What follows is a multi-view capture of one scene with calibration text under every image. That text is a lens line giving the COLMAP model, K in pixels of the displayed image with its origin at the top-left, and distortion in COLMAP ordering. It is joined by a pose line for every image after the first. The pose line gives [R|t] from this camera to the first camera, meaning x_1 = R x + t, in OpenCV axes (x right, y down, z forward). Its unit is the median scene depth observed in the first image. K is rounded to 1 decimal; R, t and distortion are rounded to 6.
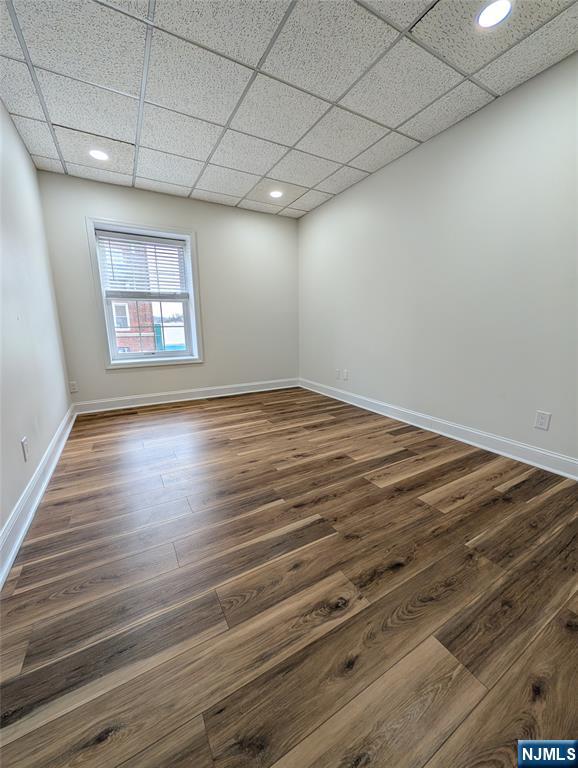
lens RADIAL K [[294.7, 0, 291.4], [0, 294.7, 385.6], [0, 0, 1]] dist [-0.002732, -0.000246]
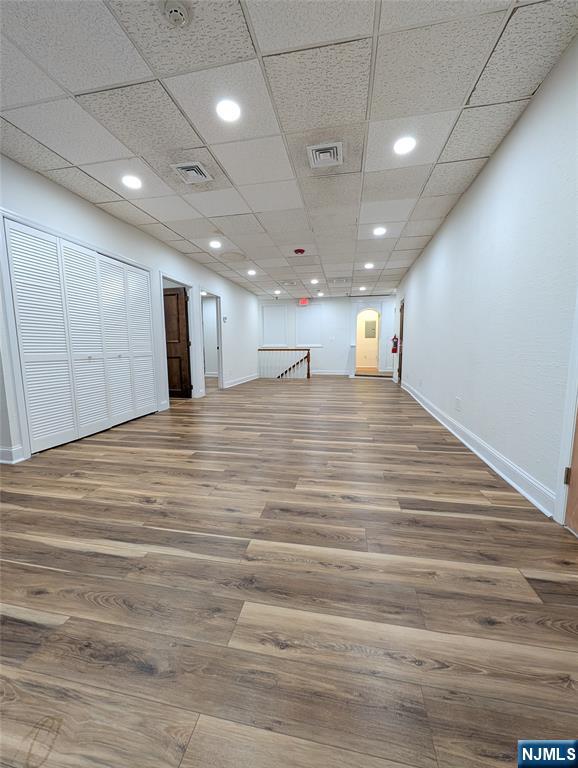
lens RADIAL K [[294.7, 0, 289.7], [0, 294.7, 379.7], [0, 0, 1]] dist [-0.002732, -0.000246]
pose [[0.747728, 0.075760, -0.659669, 1.085918], [-0.119357, 0.992623, -0.021291, -0.135653], [0.653190, 0.094656, 0.751255, 0.630579]]
